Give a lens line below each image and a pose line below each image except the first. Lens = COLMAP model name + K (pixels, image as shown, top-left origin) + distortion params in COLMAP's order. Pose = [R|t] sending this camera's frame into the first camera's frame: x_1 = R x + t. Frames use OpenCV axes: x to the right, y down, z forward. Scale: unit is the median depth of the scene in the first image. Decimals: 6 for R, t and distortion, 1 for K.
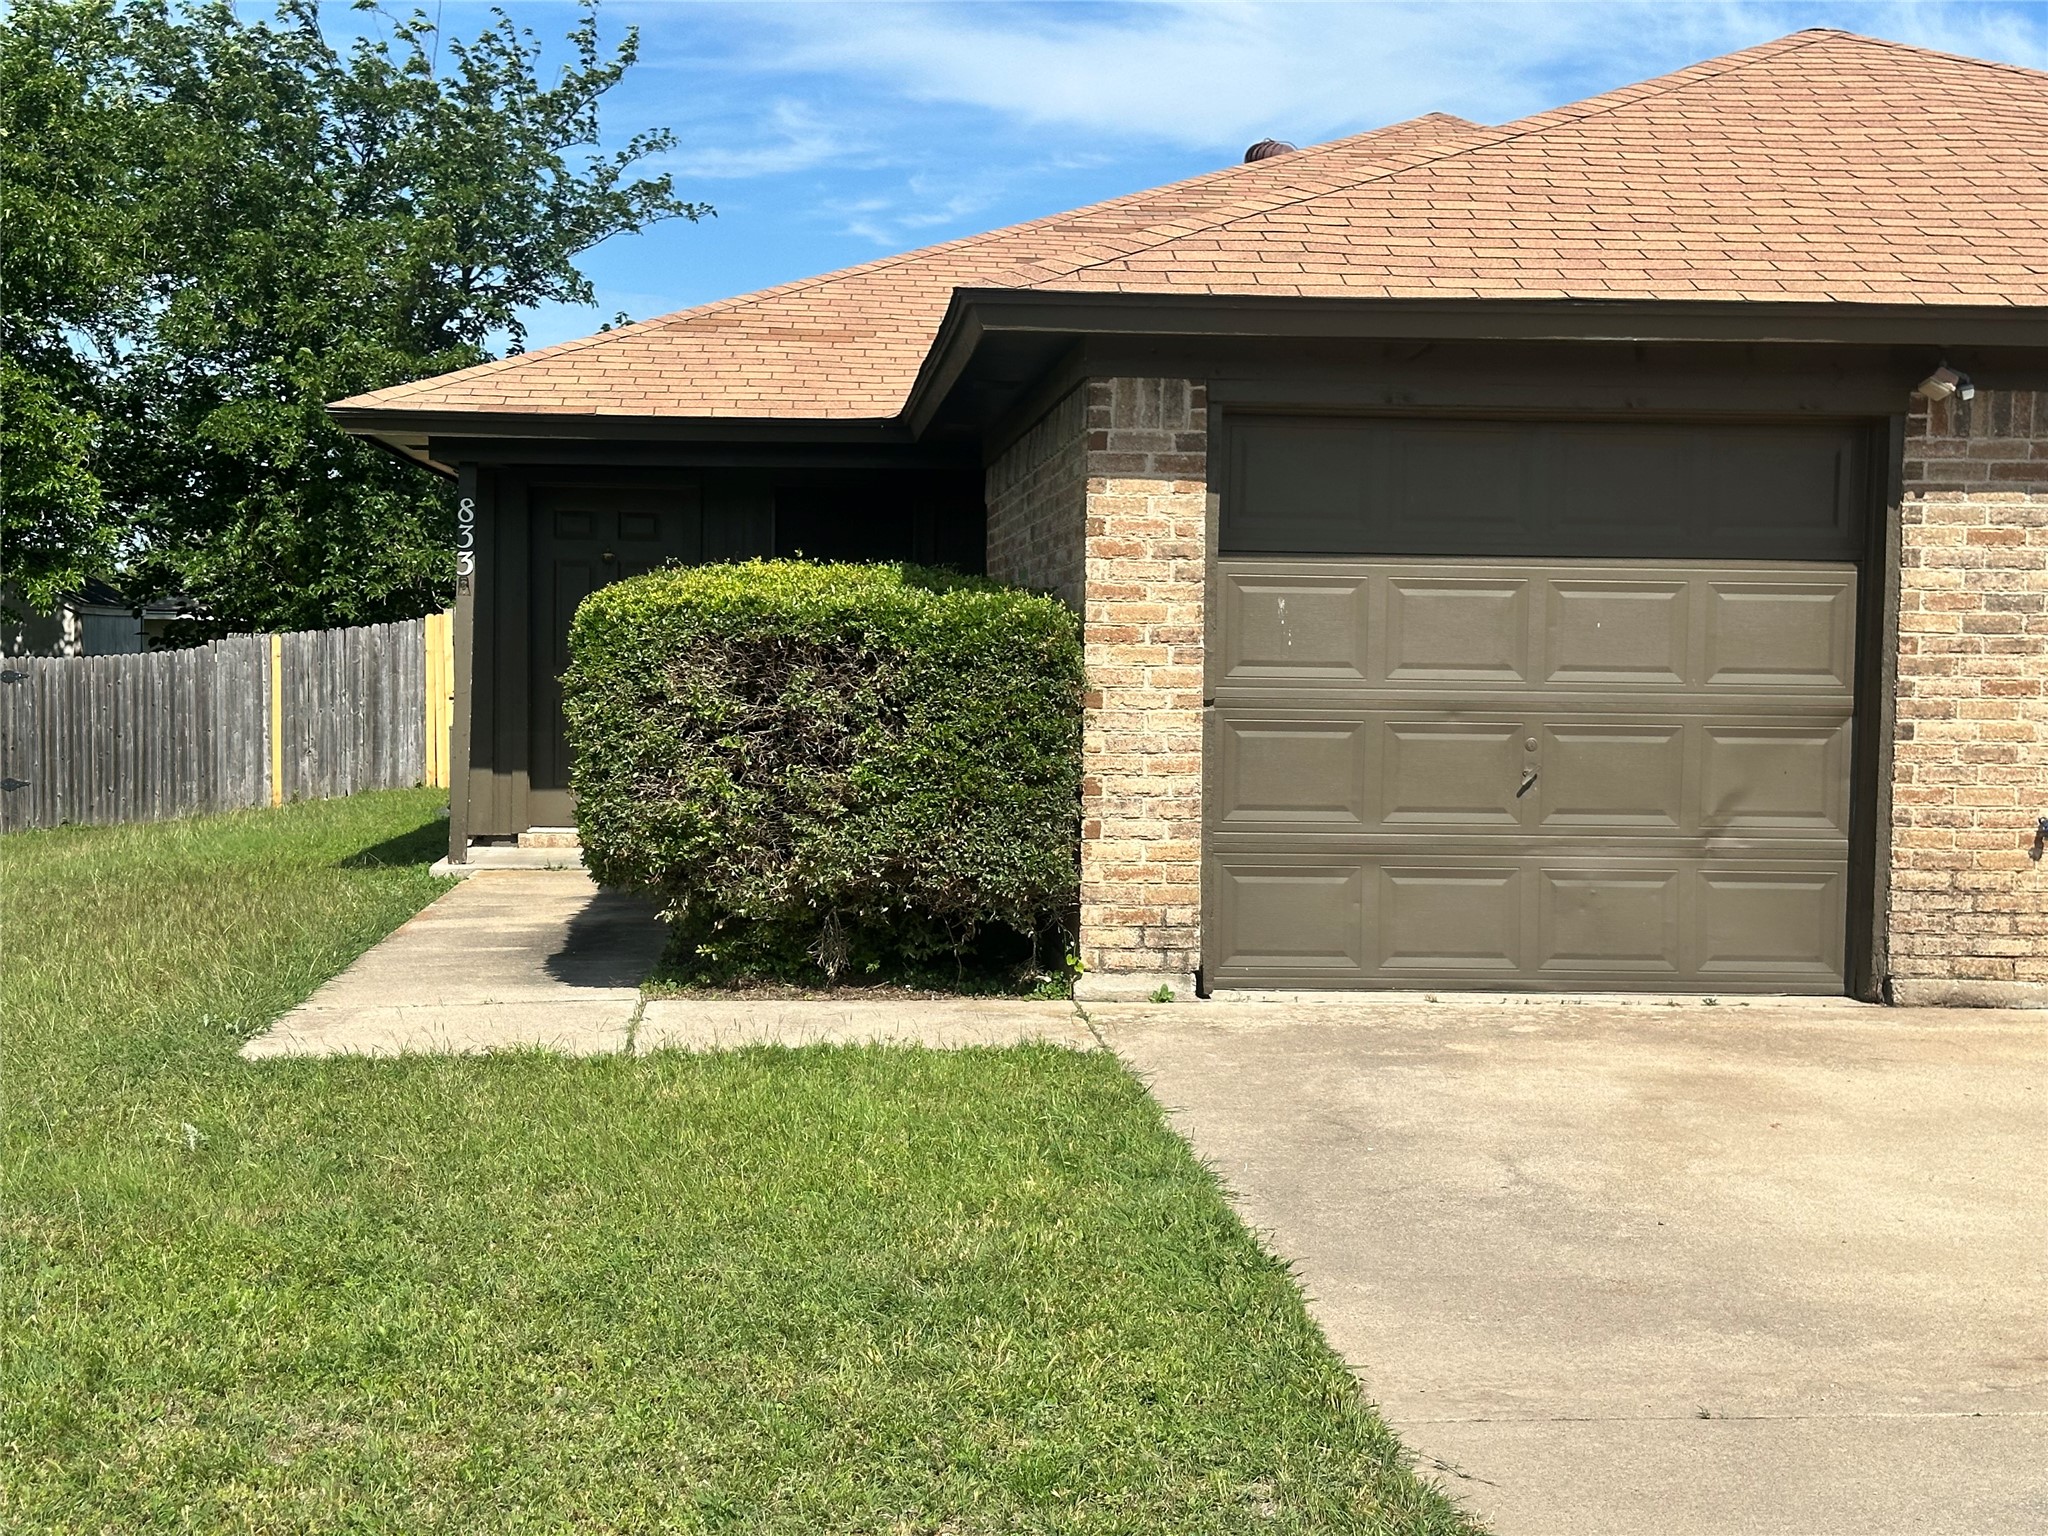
lens RADIAL K [[2846.9, 0, 1024.0], [0, 2846.9, 768.0], [0, 0, 1]] dist [0.256585, -0.000936]
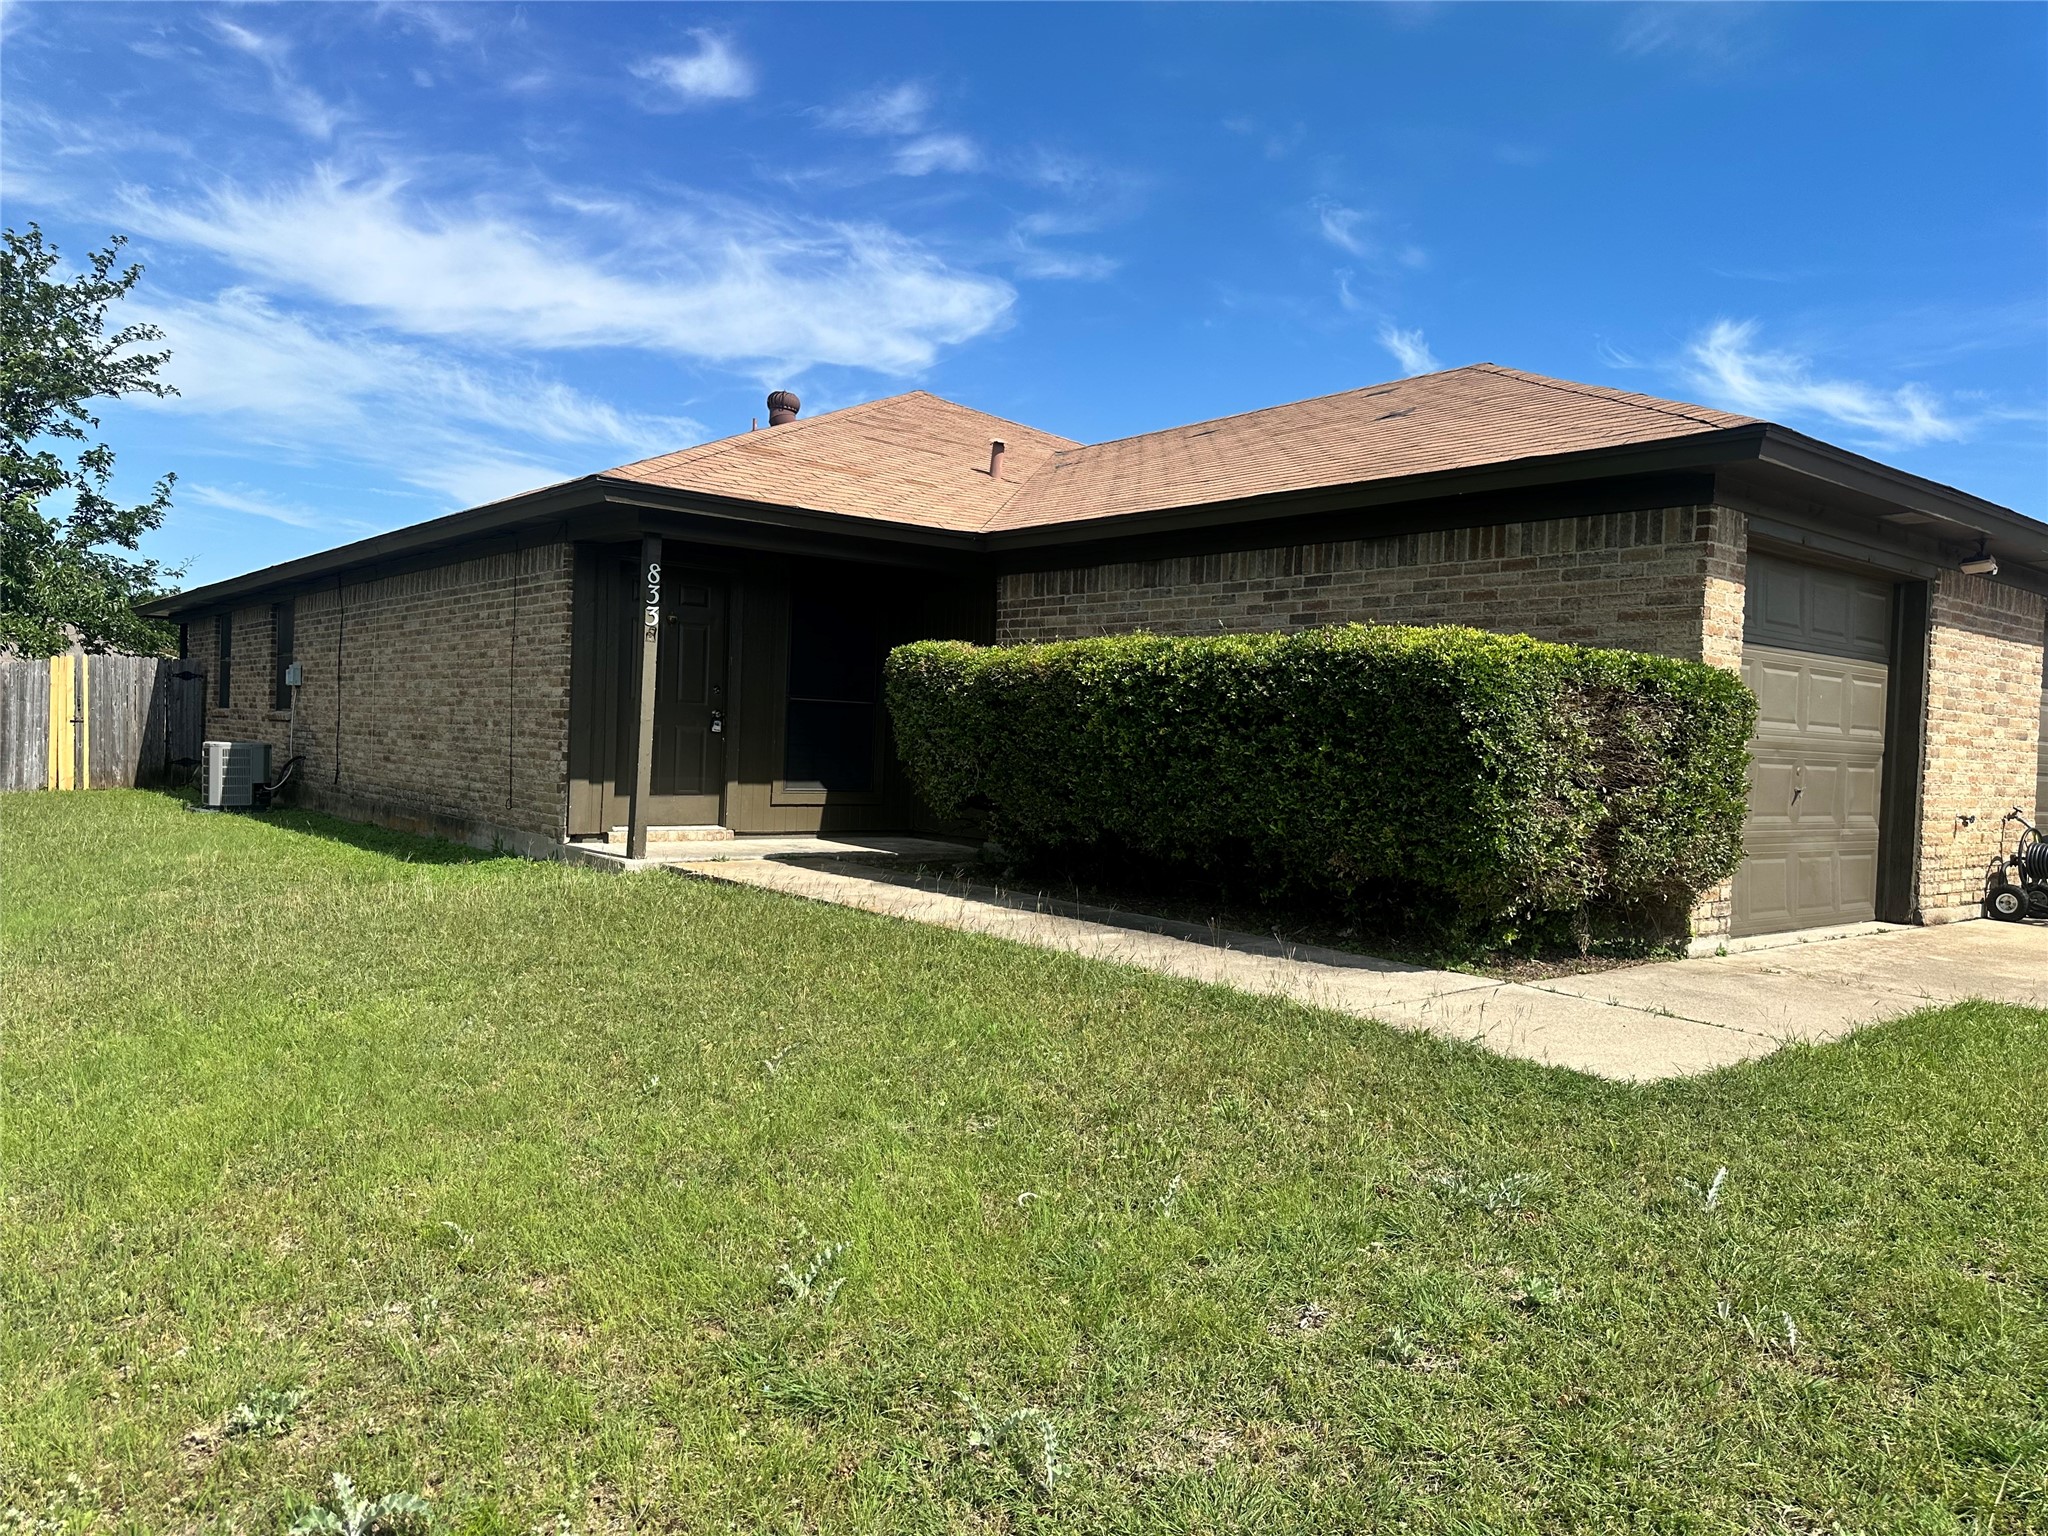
lens RADIAL K [[1437.9, 0, 1024.0], [0, 1437.9, 768.0], [0, 0, 1]] dist [0.034787, -0.000118]
pose [[0.823381, 0.006107, 0.567455, -0.414788], [-0.004173, 0.999980, -0.004708, -0.003214], [-0.567473, 0.001508, 0.823391, 0.397033]]
